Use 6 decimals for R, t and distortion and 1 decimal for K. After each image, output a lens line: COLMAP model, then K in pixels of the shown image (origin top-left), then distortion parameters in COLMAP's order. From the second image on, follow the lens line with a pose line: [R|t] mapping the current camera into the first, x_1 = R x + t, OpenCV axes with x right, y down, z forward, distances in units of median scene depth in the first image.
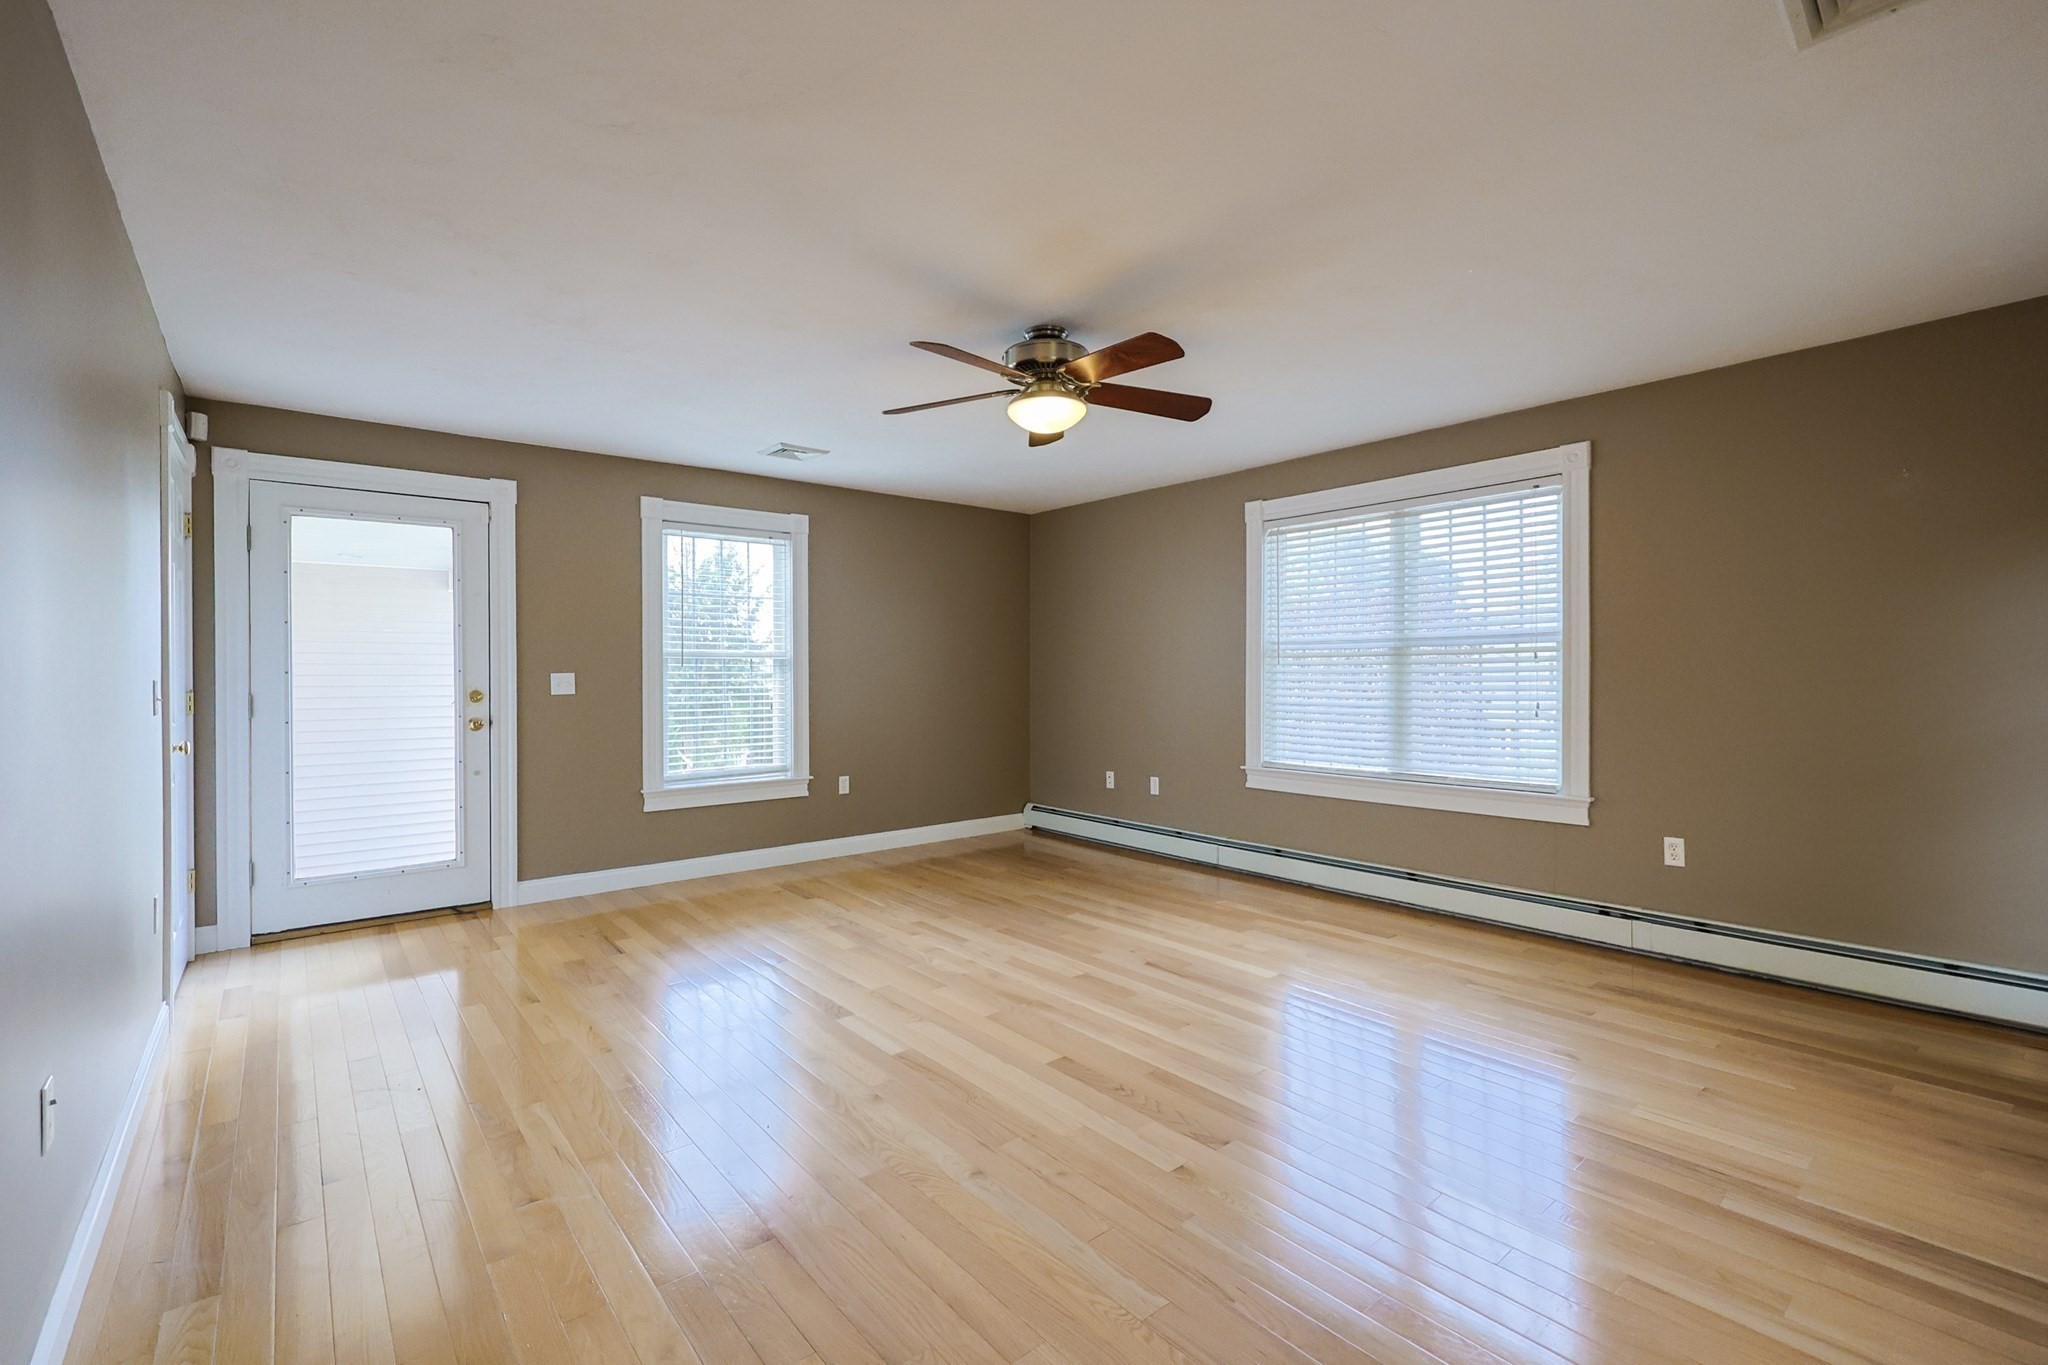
lens RADIAL K [[888.8, 0, 1035.4], [0, 888.8, 673.8], [0, 0, 1]] dist [-0.003735, 0.000227]
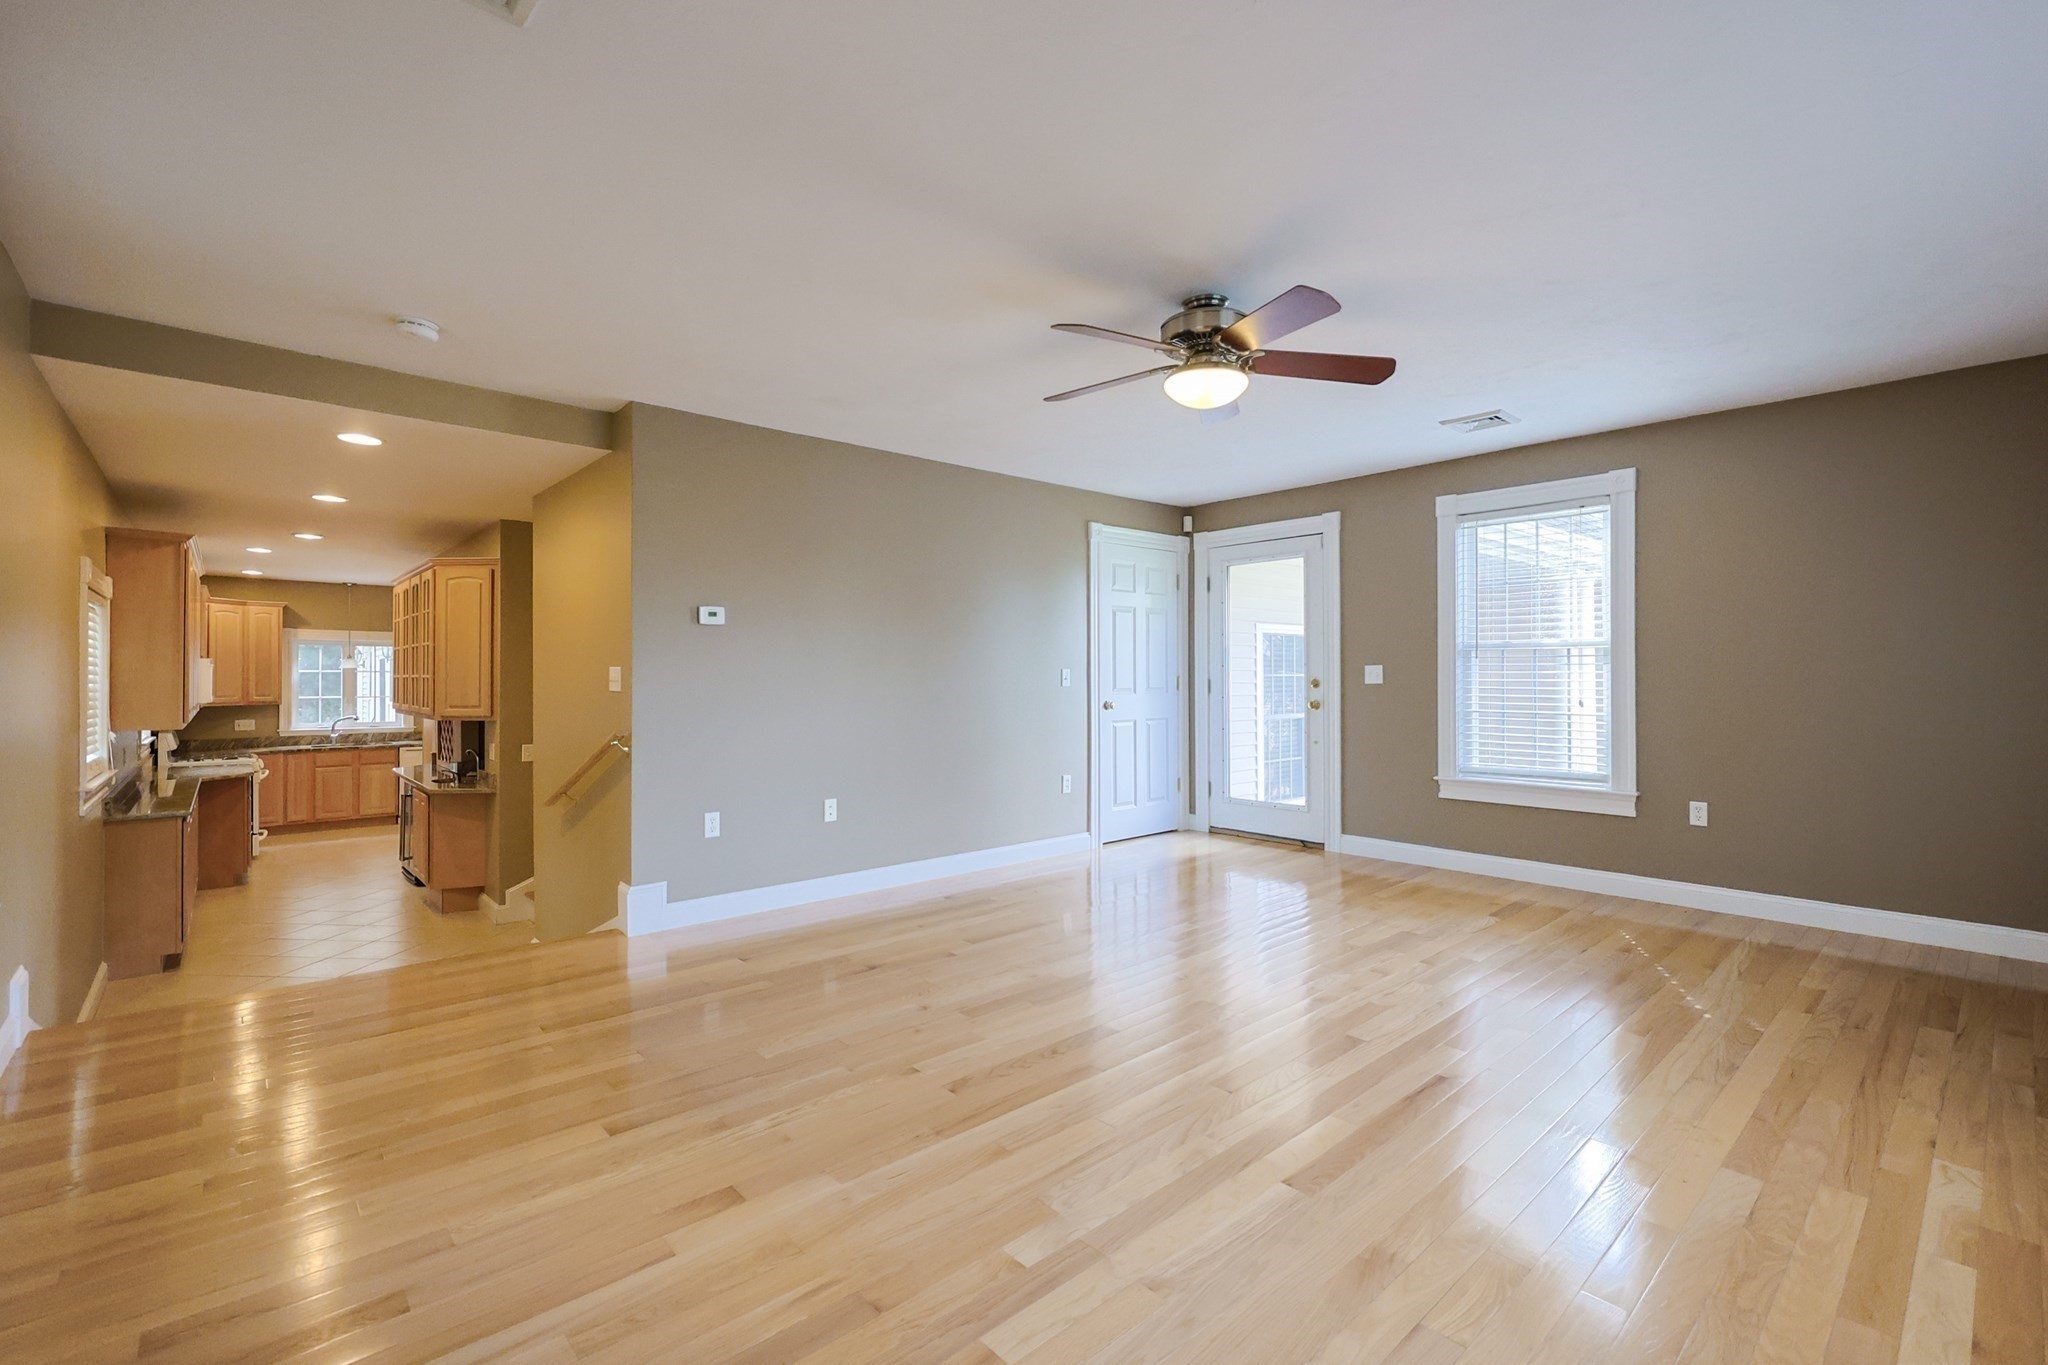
lens RADIAL K [[888.8, 0, 1035.4], [0, 888.8, 673.8], [0, 0, 1]] dist [-0.003735, 0.000227]
pose [[0.040136, 0.001962, -0.999192, 0.657593], [0.000484, 0.999998, 0.001983, 0.008135], [0.999194, -0.000563, 0.040134, 0.536595]]
